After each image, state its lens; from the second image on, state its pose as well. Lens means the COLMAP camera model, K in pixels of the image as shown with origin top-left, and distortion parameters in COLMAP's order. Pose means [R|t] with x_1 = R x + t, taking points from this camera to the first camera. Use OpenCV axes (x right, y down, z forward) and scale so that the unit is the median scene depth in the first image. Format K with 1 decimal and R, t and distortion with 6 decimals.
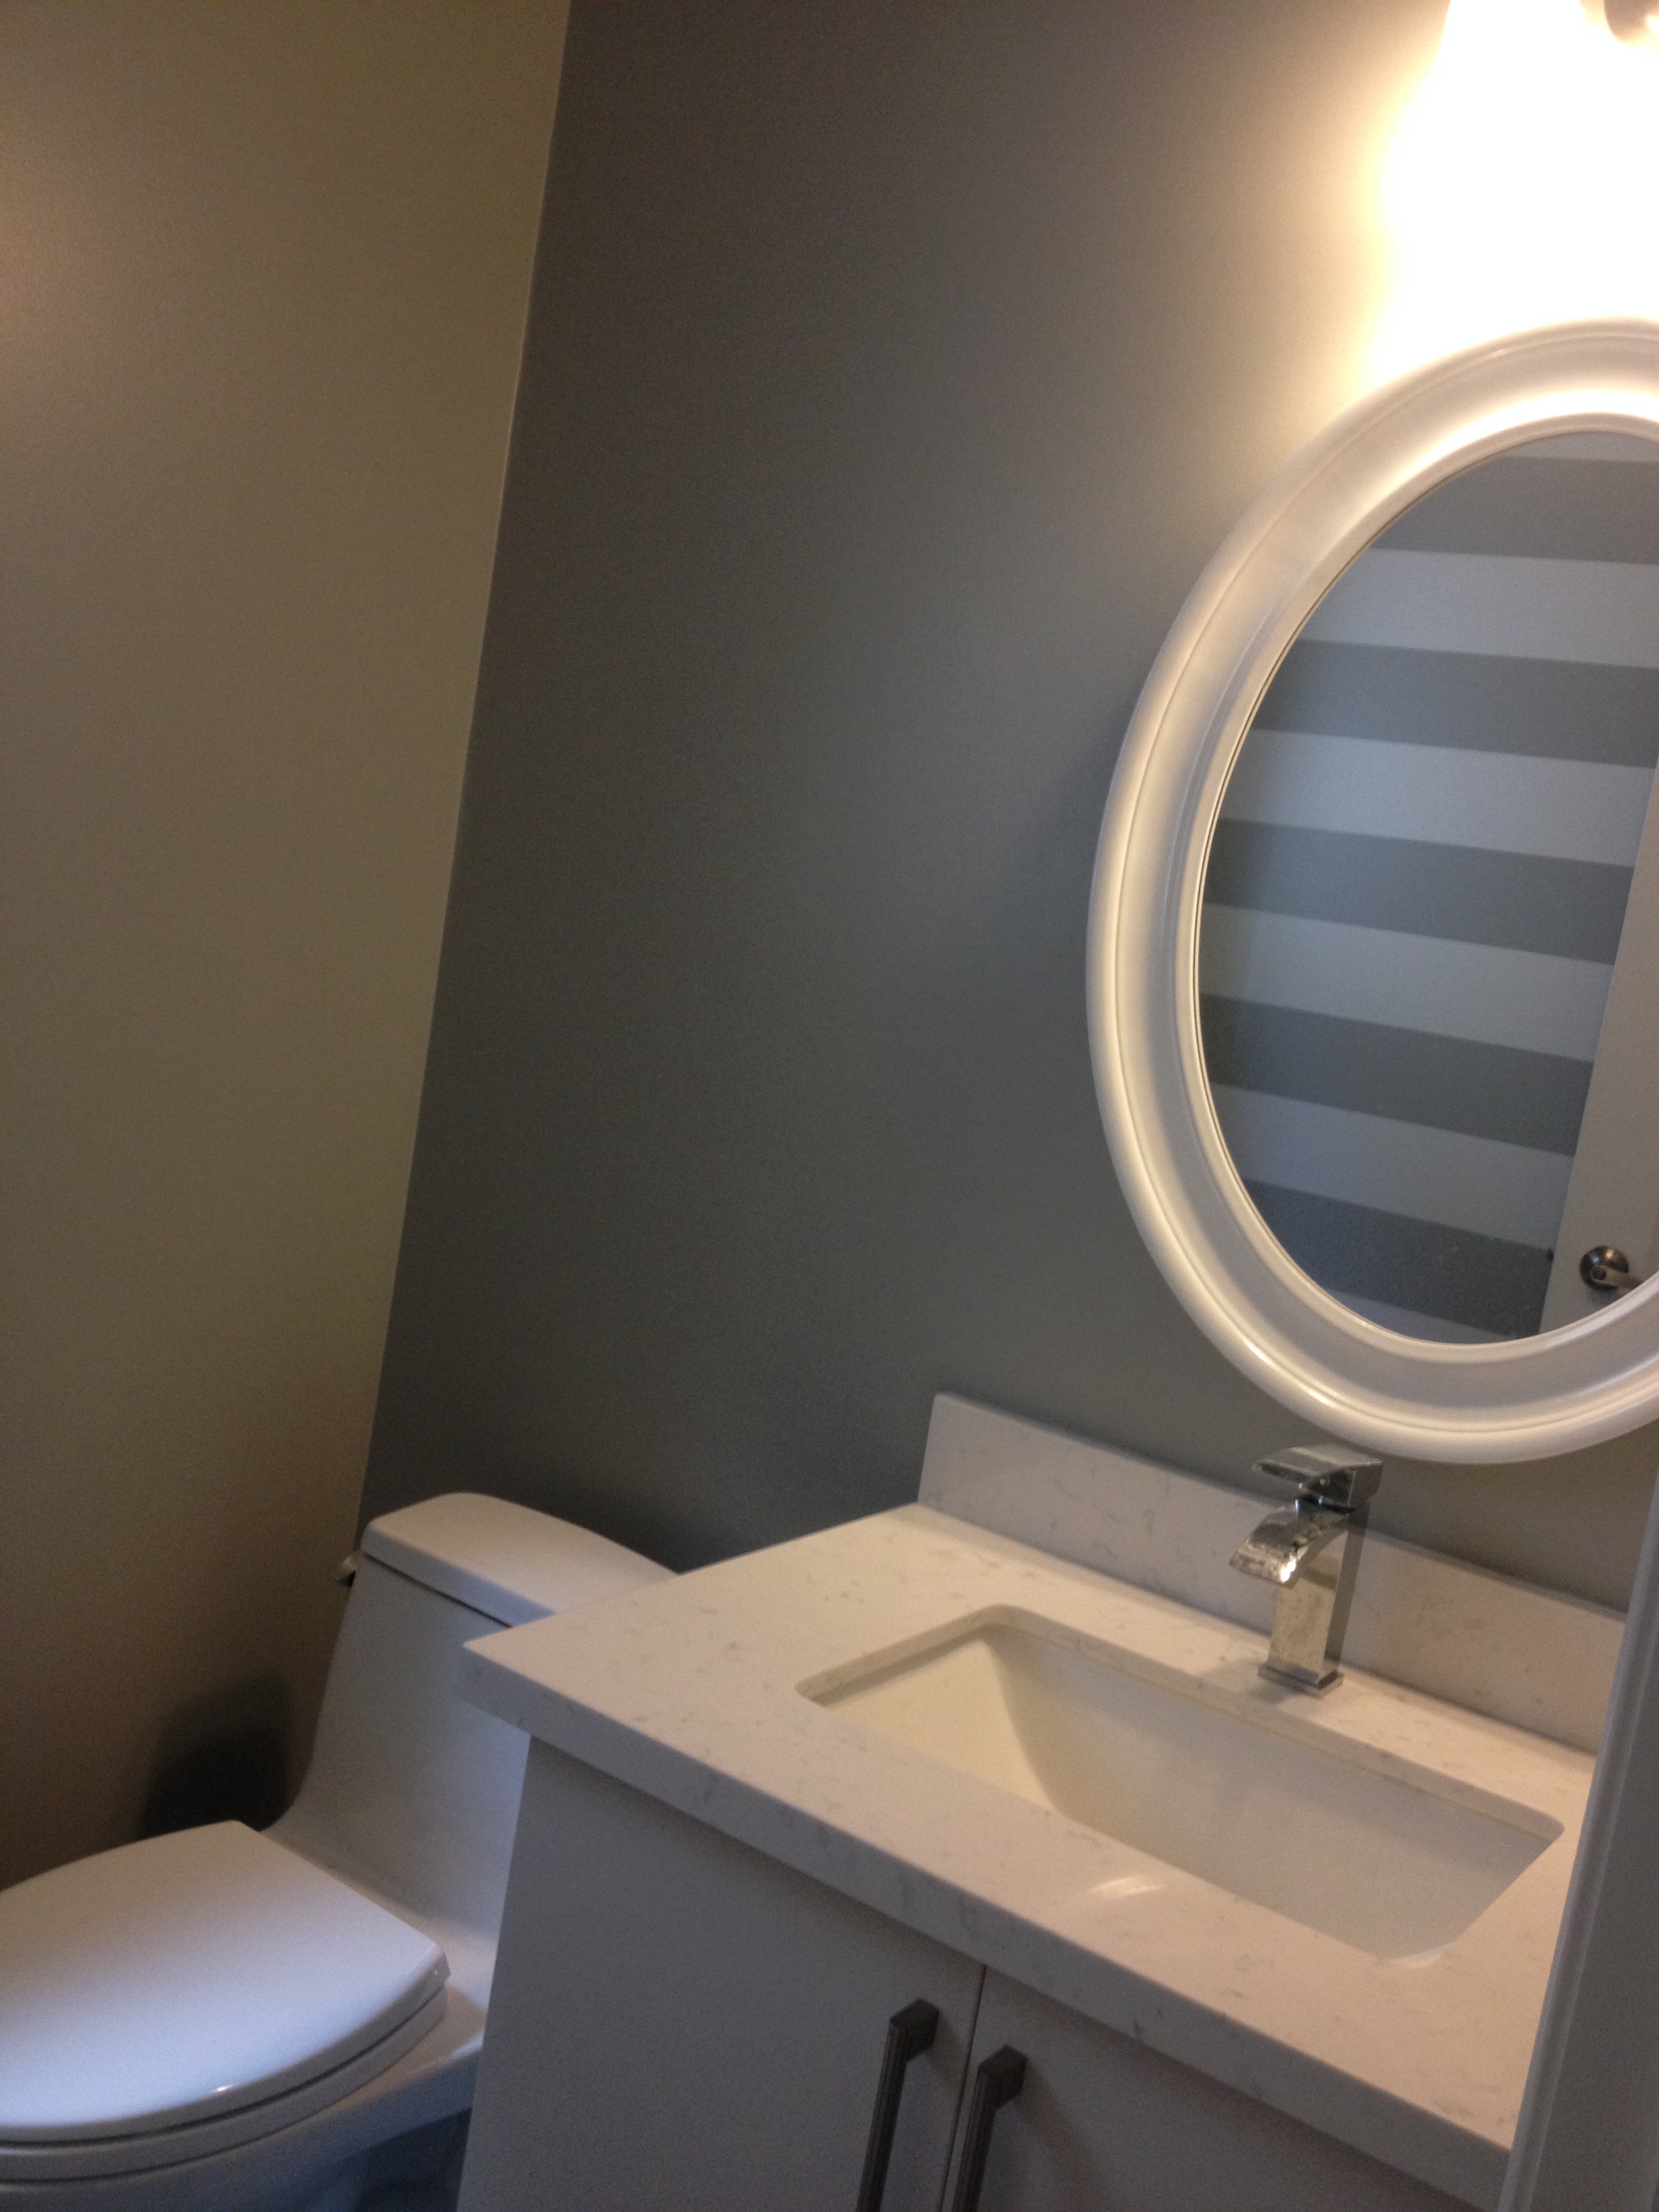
lens RADIAL K [[2076.7, 0, 821.6], [0, 2076.7, 1117.4], [0, 0, 1]] dist [0.065641, 0.000000]
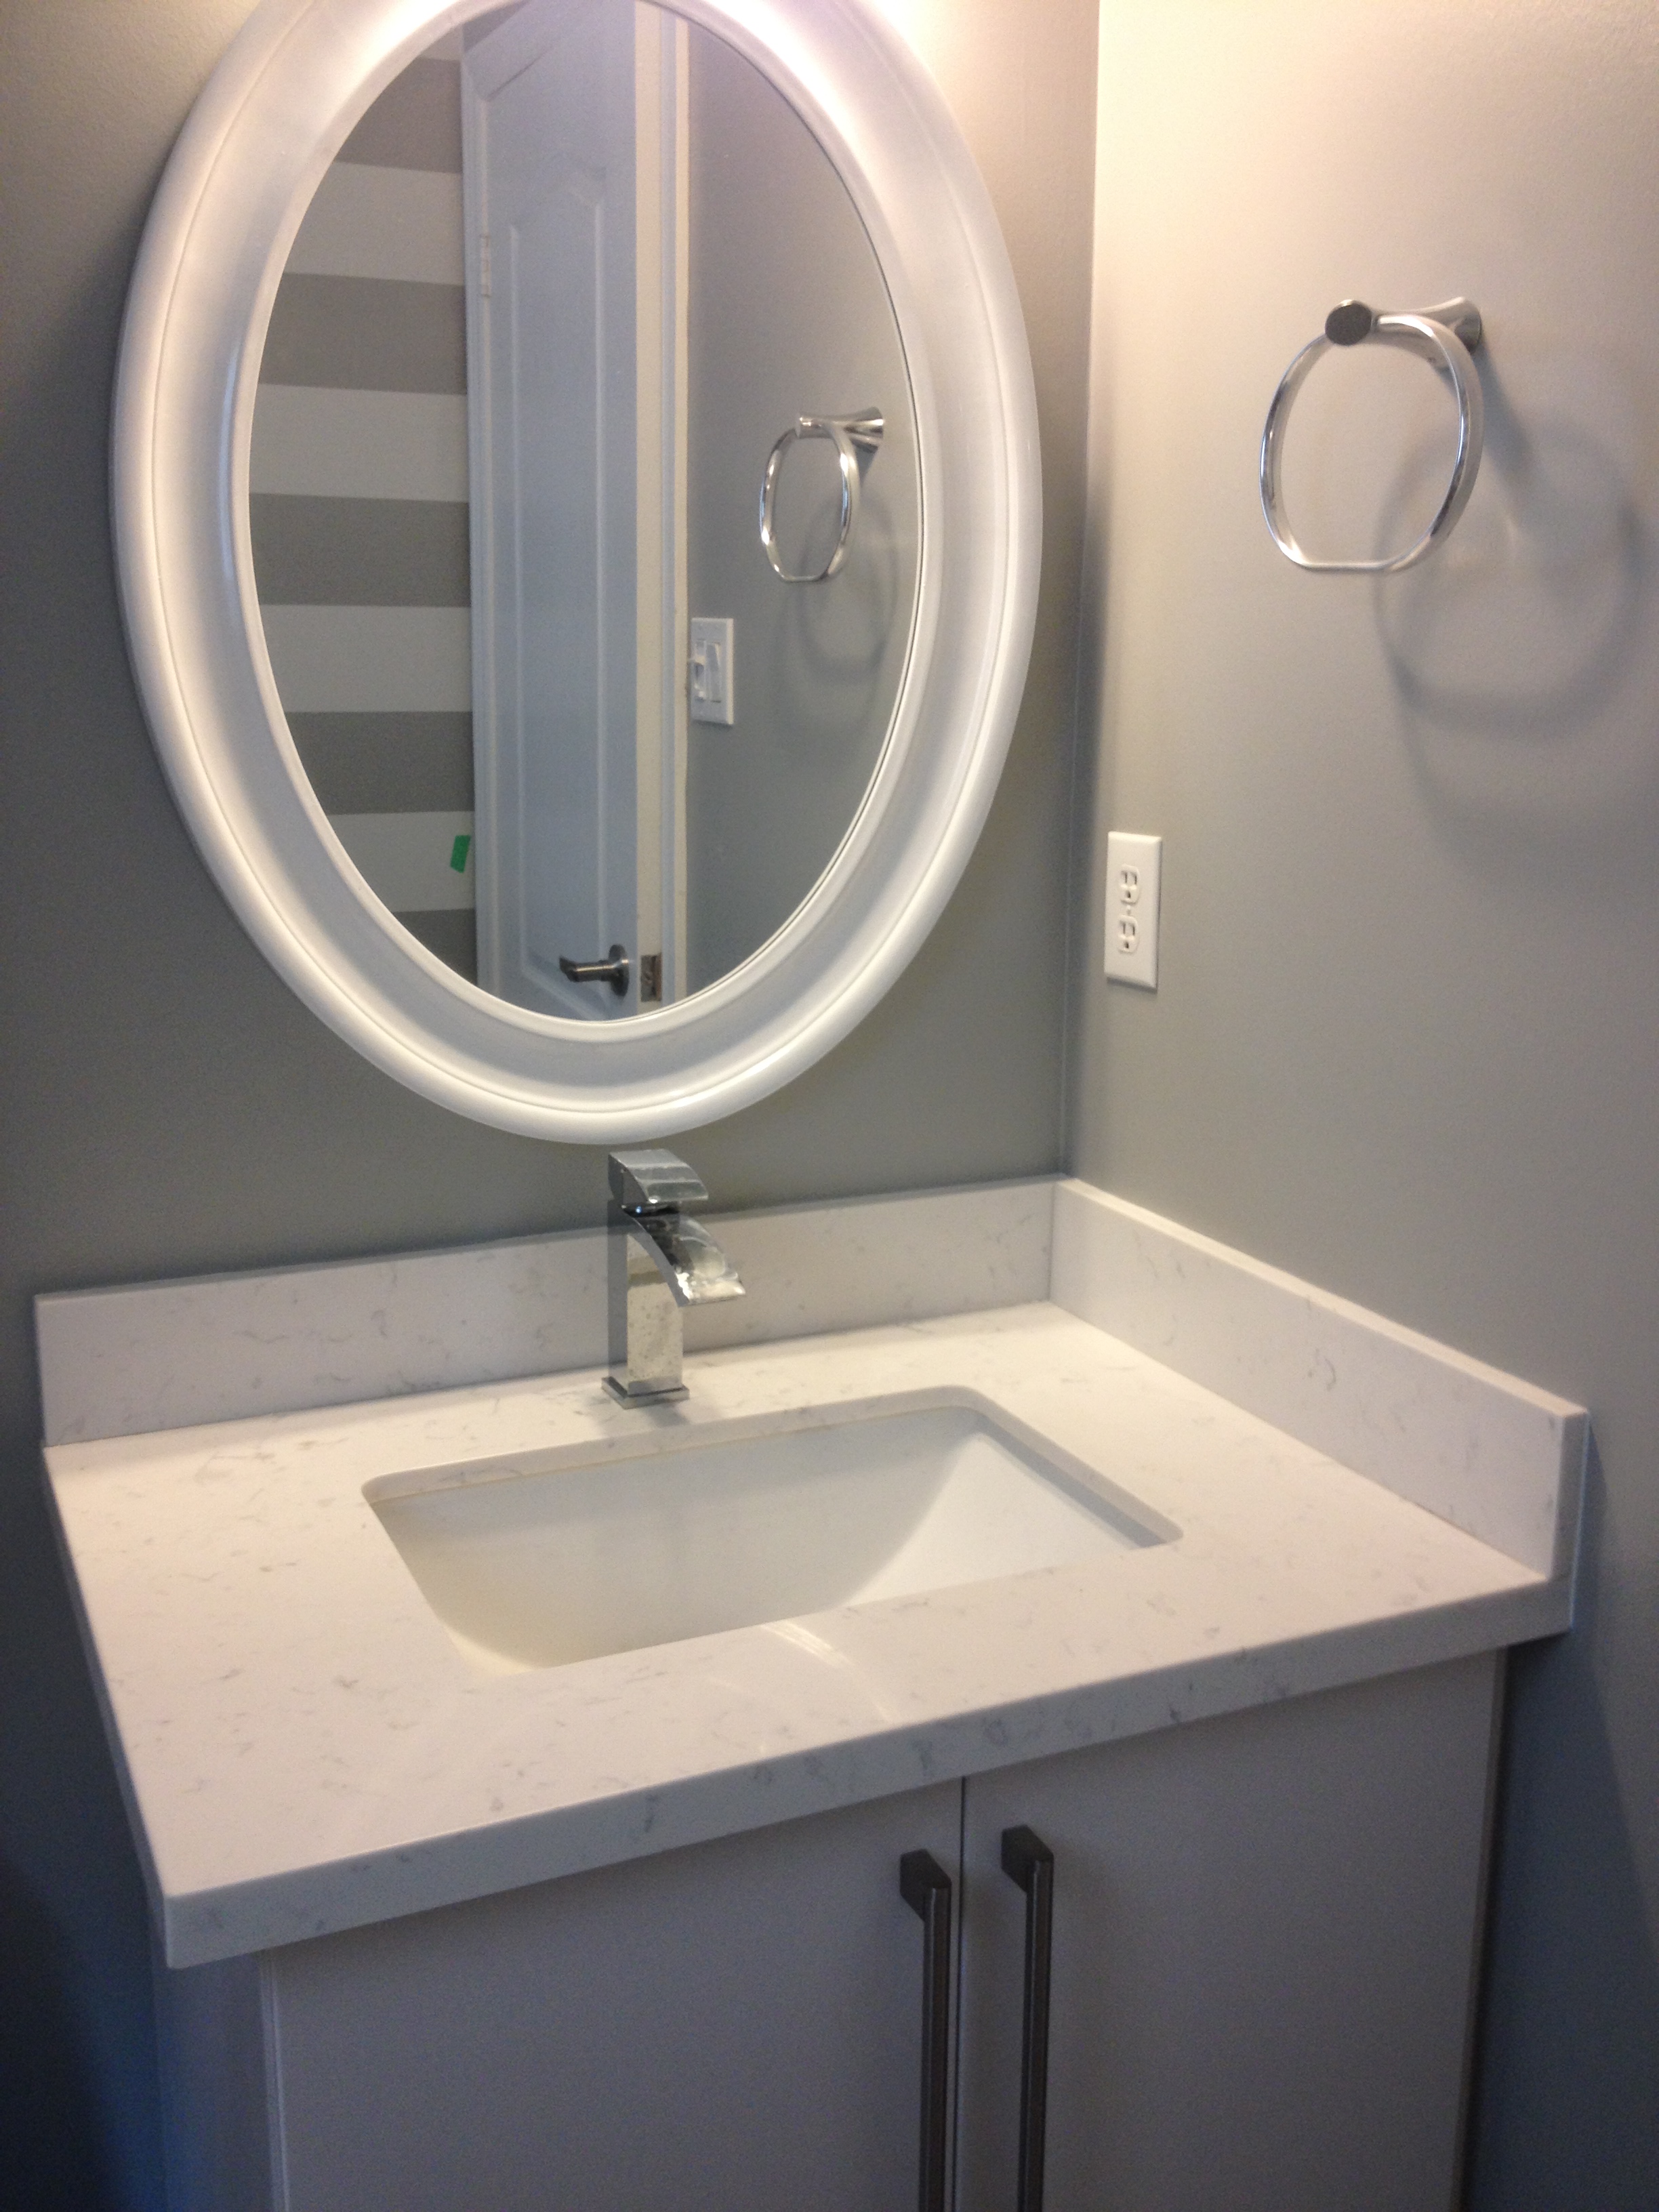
lens RADIAL K [[2076.7, 0, 824.2], [0, 2076.7, 1087.7], [0, 0, 1]] dist [0.065641, 0.000000]
pose [[0.520206, -0.333453, 0.786254, -0.432520], [0.199013, 0.942613, 0.268093, -0.101282], [-0.830530, 0.017011, 0.556714, 0.410740]]
